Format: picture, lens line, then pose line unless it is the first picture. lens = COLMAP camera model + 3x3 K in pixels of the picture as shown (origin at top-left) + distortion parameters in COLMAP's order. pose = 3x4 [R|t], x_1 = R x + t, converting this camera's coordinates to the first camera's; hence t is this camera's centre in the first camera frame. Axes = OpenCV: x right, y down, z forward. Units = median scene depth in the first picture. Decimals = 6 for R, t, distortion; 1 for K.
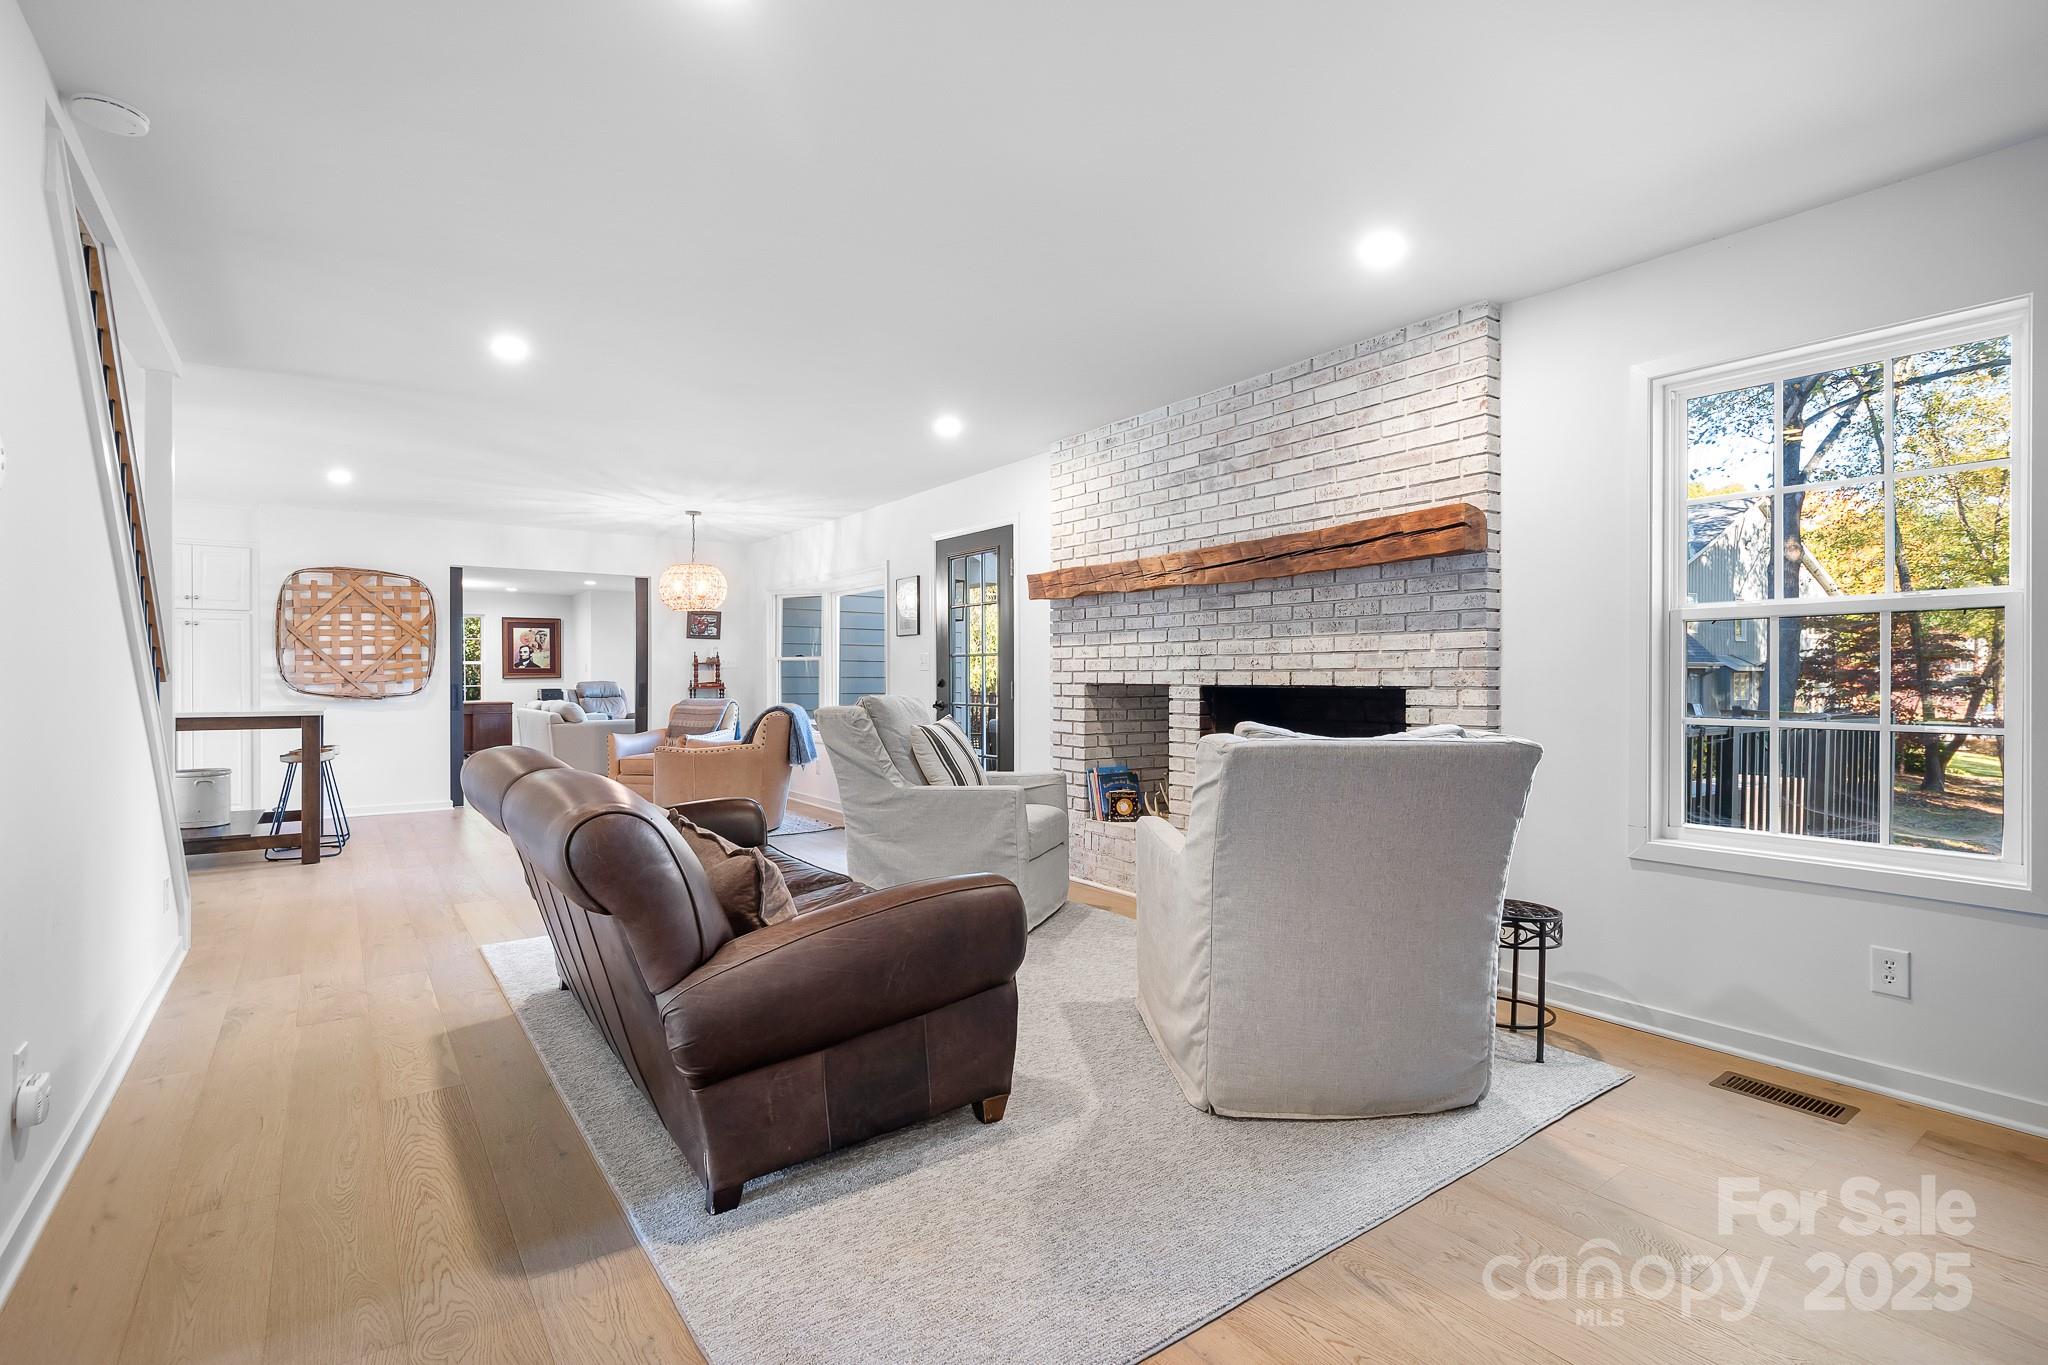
lens RADIAL K [[955.9, 0, 1018.5], [0, 955.9, 685.9], [0, 0, 1]] dist [0.002178, -0.000135]
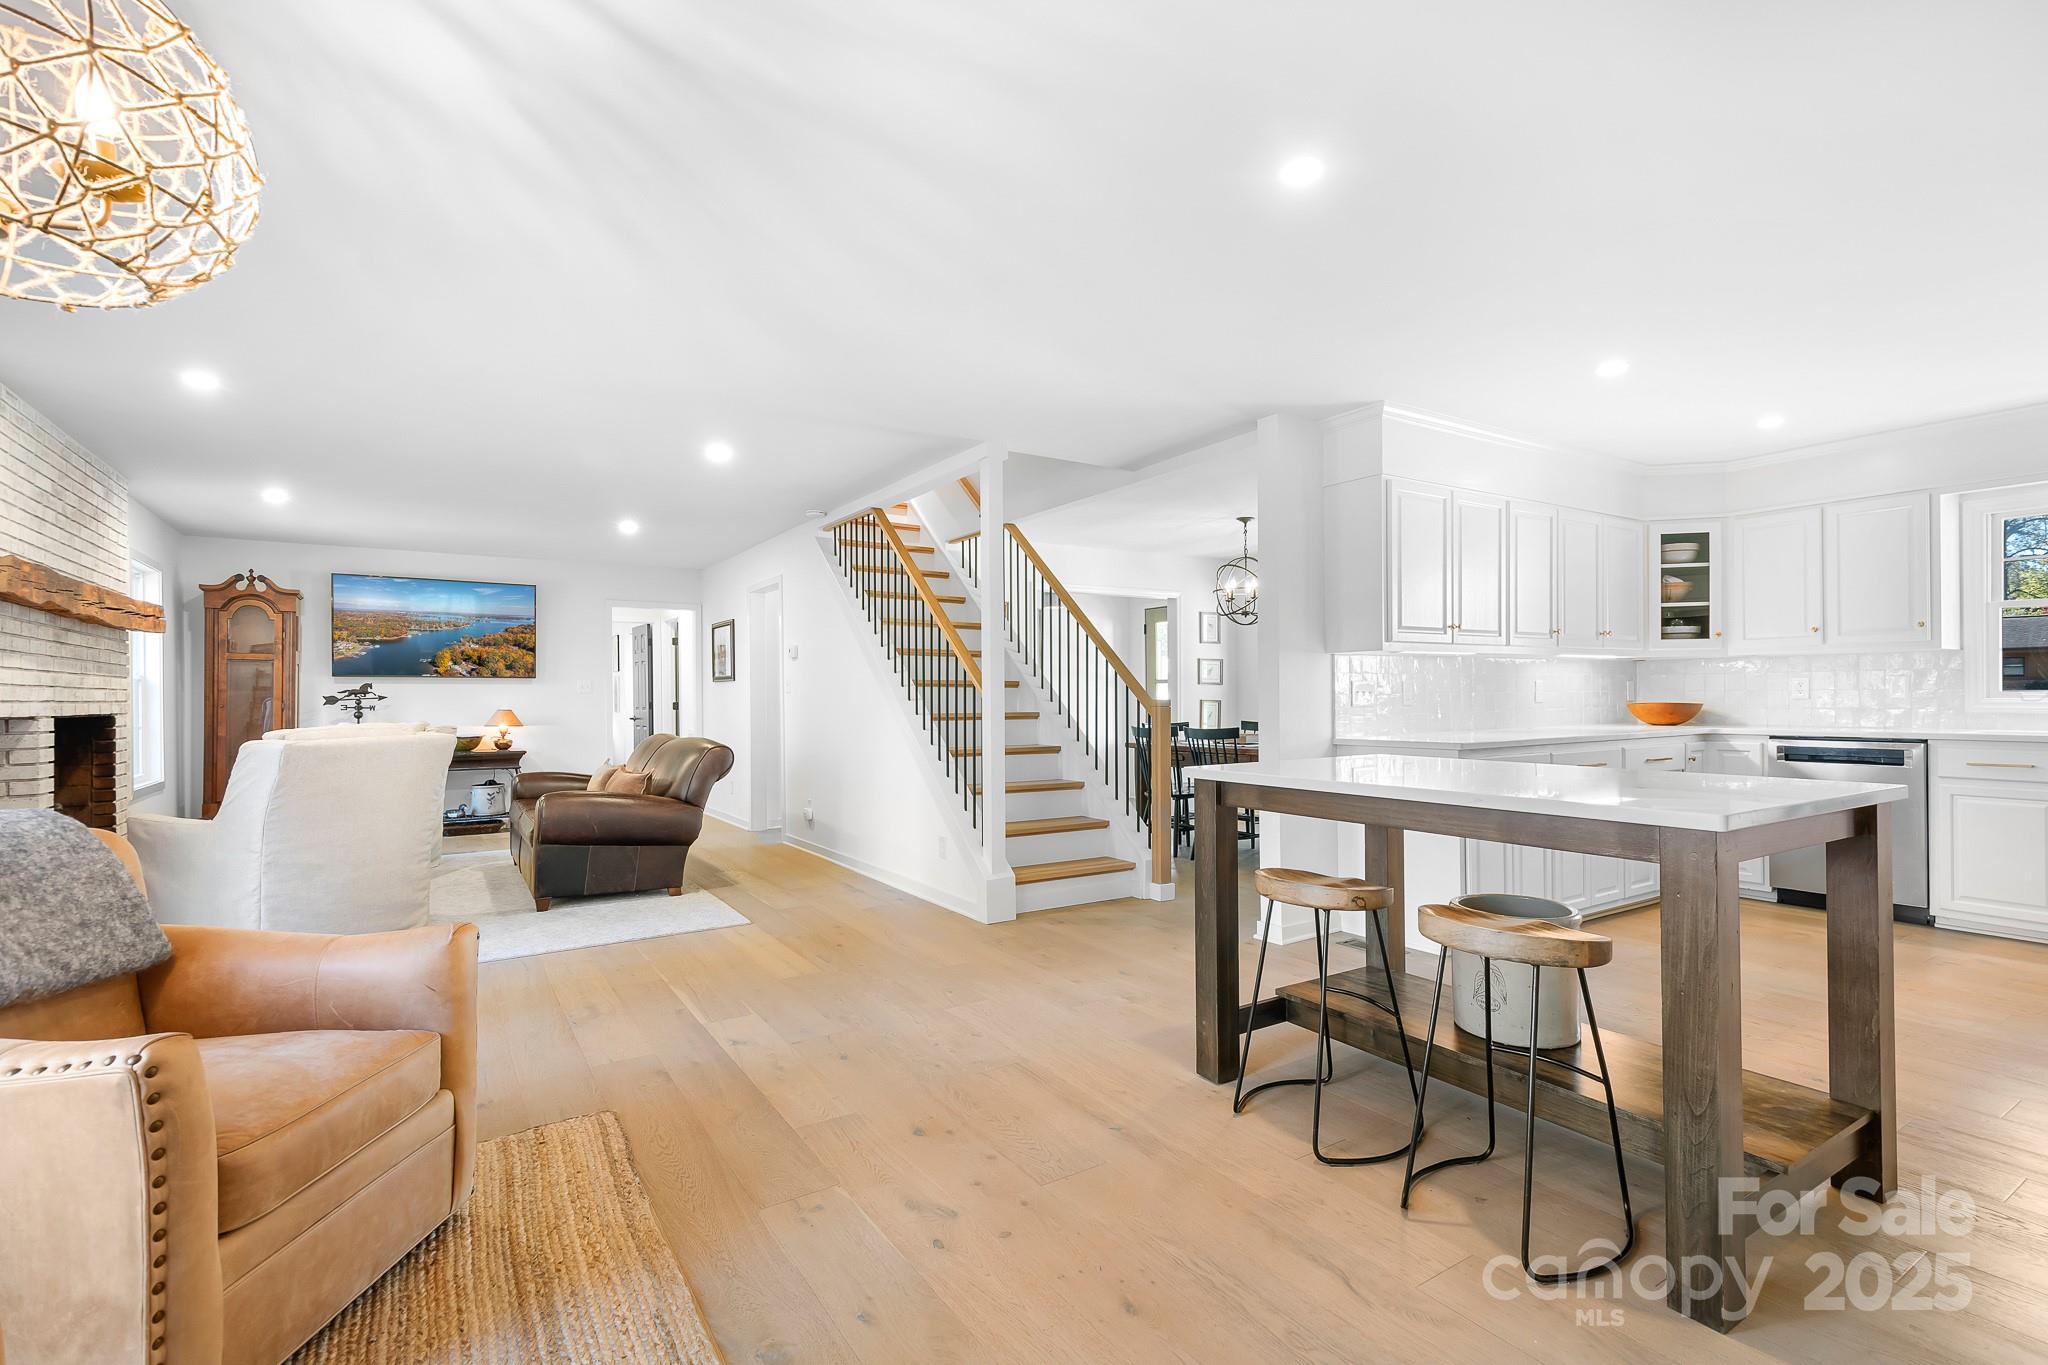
lens RADIAL K [[939.1, 0, 1022.6], [0, 939.1, 689.2], [0, 0, 1]] dist [0.019215, -0.000119]
pose [[-0.998999, 0.008066, 0.043997, -0.922512], [0.008145, 0.999966, 0.001620, -0.024242], [-0.043983, 0.001977, -0.999030, 2.098837]]
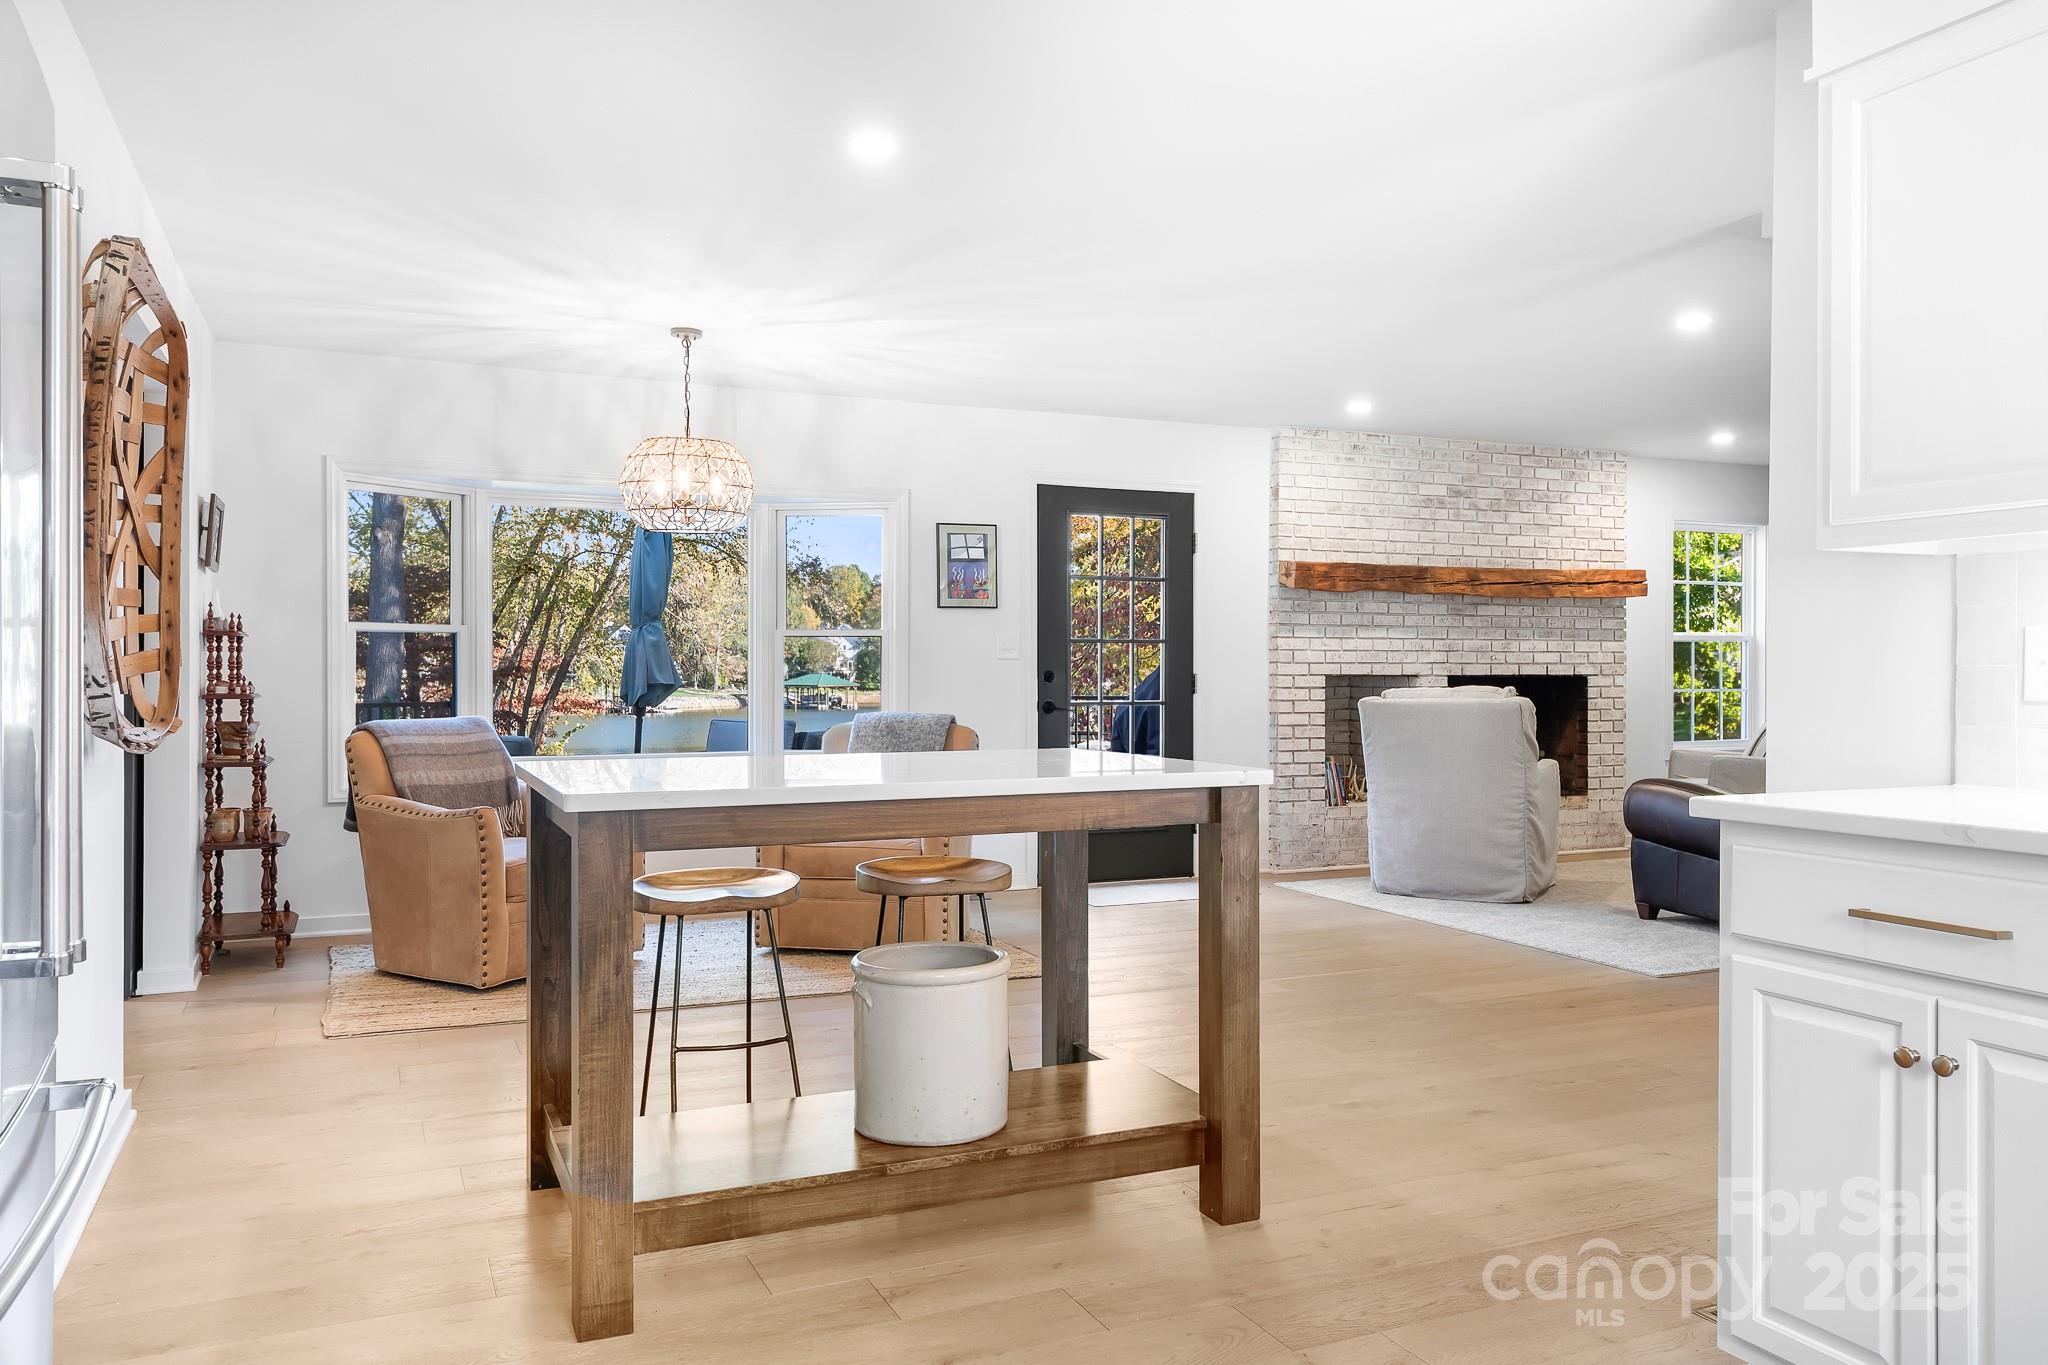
lens RADIAL K [[1484.3, 0, 1016.7], [0, 1484.3, 677.1], [0, 0, 1]] dist [0.024359, 0.000865]
pose [[0.189050, -0.008322, 0.981932, -1.929768], [0.007660, 0.999946, 0.007000, -0.017148], [-0.981938, 0.006199, 0.189104, 1.273805]]
